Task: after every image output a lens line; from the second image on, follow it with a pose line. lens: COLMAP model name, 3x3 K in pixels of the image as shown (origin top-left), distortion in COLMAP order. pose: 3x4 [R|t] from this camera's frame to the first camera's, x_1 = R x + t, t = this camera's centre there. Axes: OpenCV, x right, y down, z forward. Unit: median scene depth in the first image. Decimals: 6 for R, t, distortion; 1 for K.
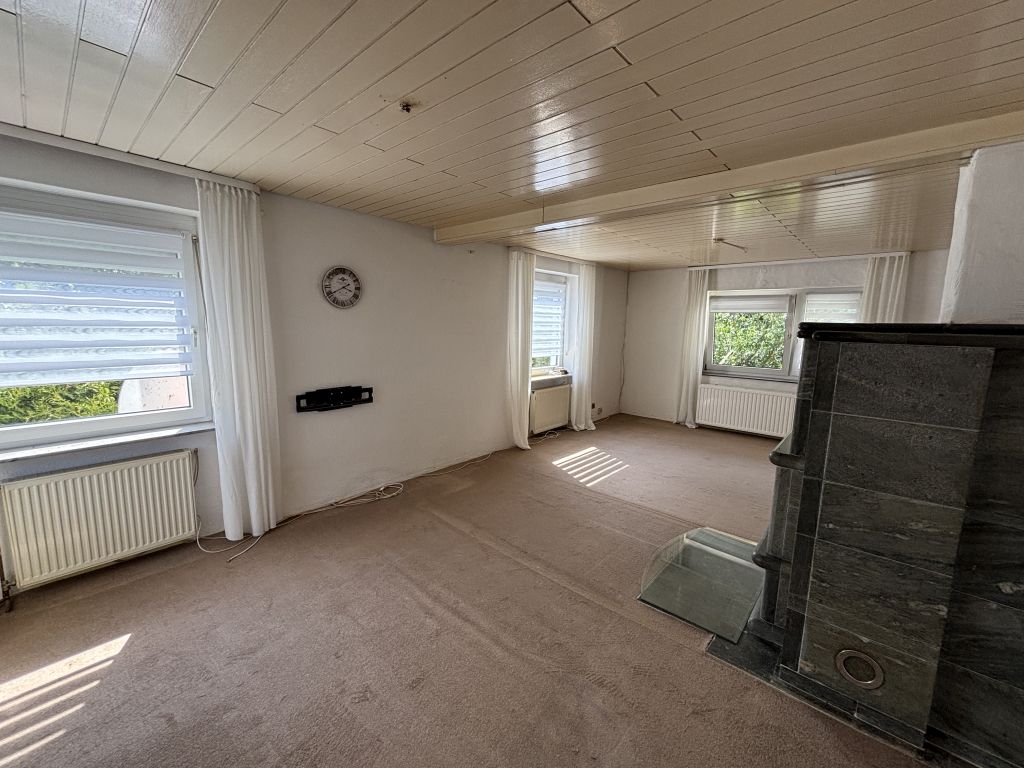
lens RADIAL K [[425.8, 0, 515.4], [0, 425.8, 382.8], [0, 0, 1]] dist [0.010732, -0.000510]
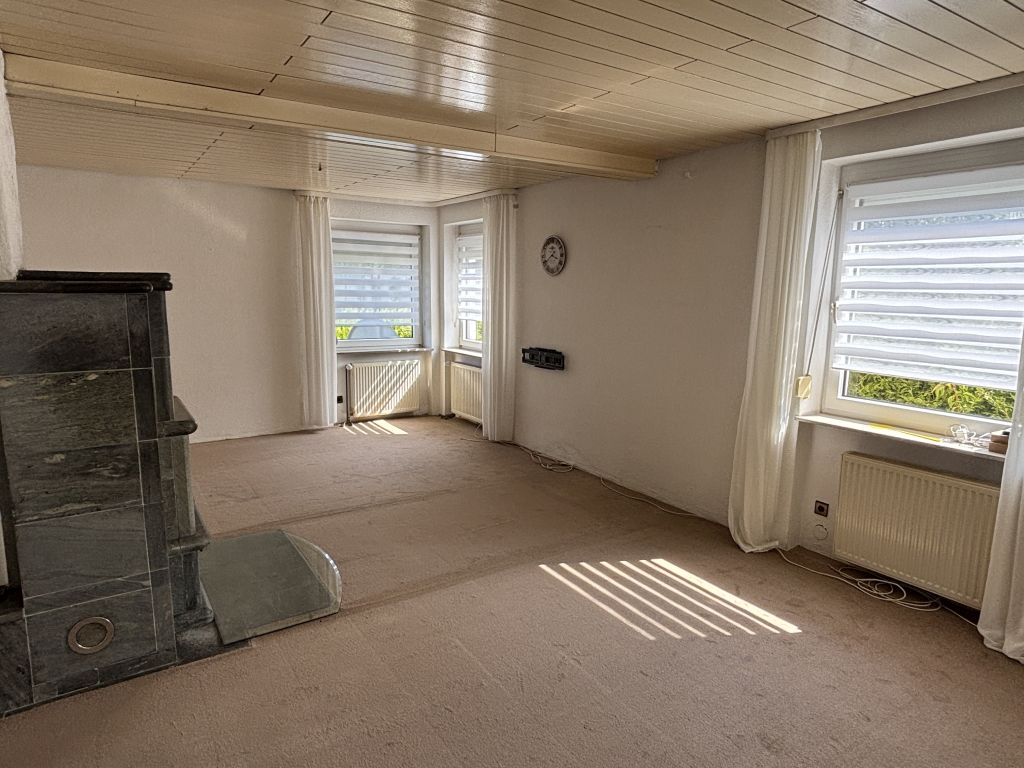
lens RADIAL K [[618.6, 0, 512.6], [0, 618.6, 386.2], [0, 0, 1]] dist [0.035957, -0.003848]
pose [[-0.270267, 0.130546, -0.953894, 0.859748], [-0.154318, 0.972082, 0.176757, -0.124259], [0.950338, 0.194974, -0.242576, 1.014566]]
